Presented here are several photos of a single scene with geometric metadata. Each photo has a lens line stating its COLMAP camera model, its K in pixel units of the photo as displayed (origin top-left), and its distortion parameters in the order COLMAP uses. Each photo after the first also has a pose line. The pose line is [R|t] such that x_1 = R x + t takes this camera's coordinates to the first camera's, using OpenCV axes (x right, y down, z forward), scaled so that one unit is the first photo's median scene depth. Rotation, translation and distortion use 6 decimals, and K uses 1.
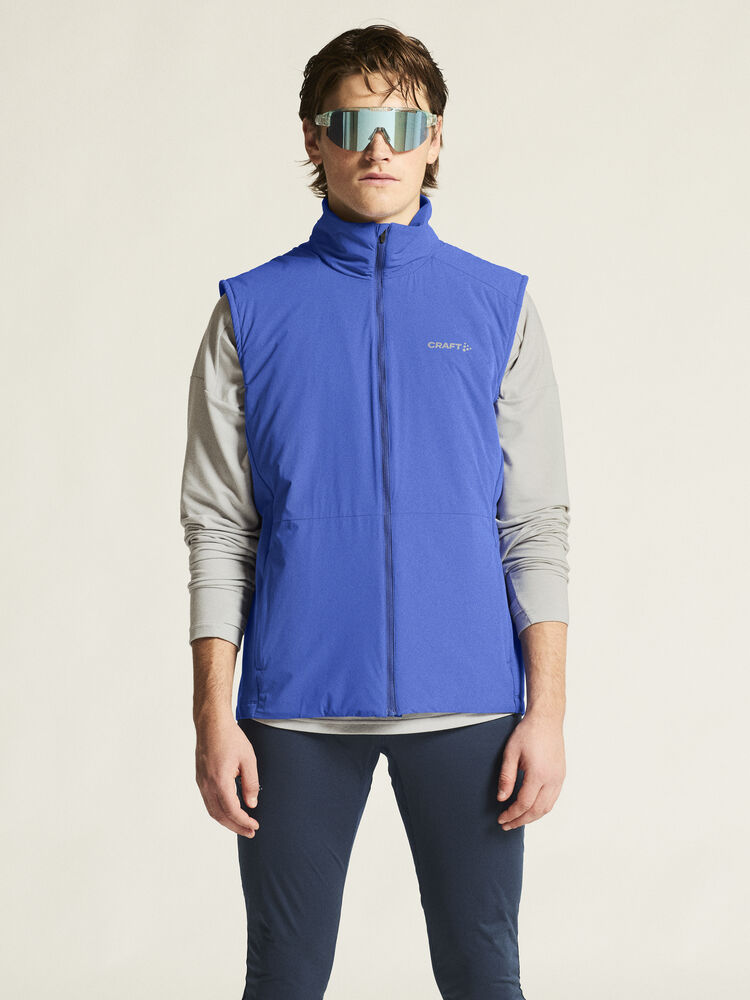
lens RADIAL K [[3831.2, 0, 381.9], [0, 3831.2, 501.8], [0, 0, 1]] dist [-0.635571, 0.000000]
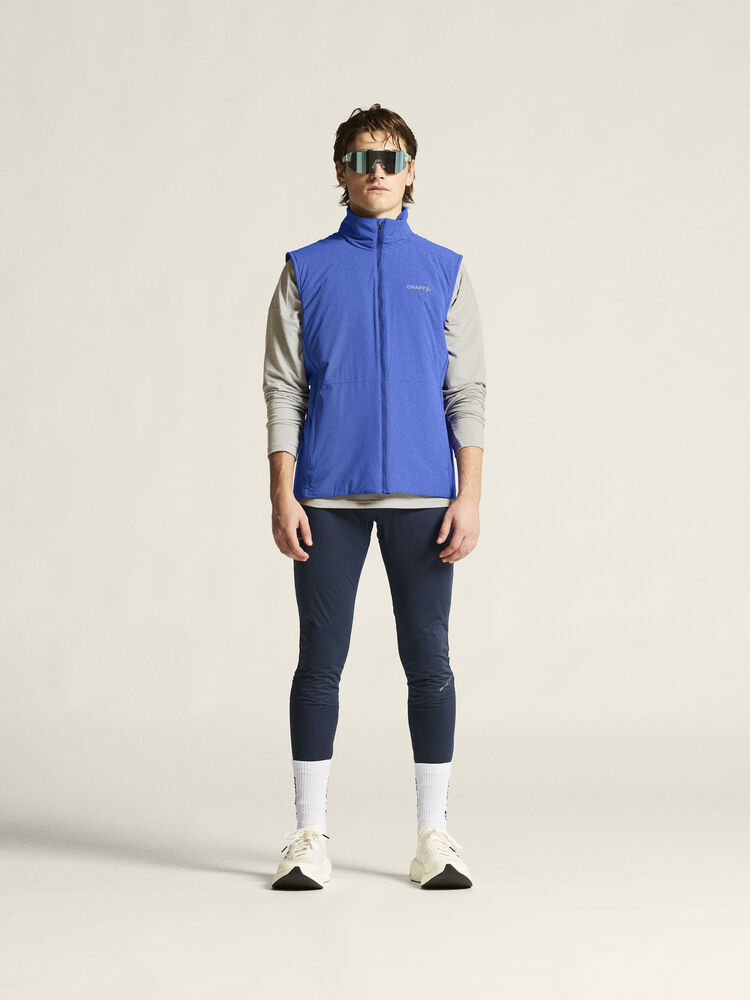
lens RADIAL K [[3831.2, 0, 367.9], [0, 3831.2, 496.3], [0, 0, 1]] dist [-0.635571, 0.000000]
pose [[0.999832, 0.012601, 0.013322, -0.027802], [-0.012071, 0.999161, -0.039144, 0.124118], [-0.013804, 0.038976, 0.999145, -0.759603]]
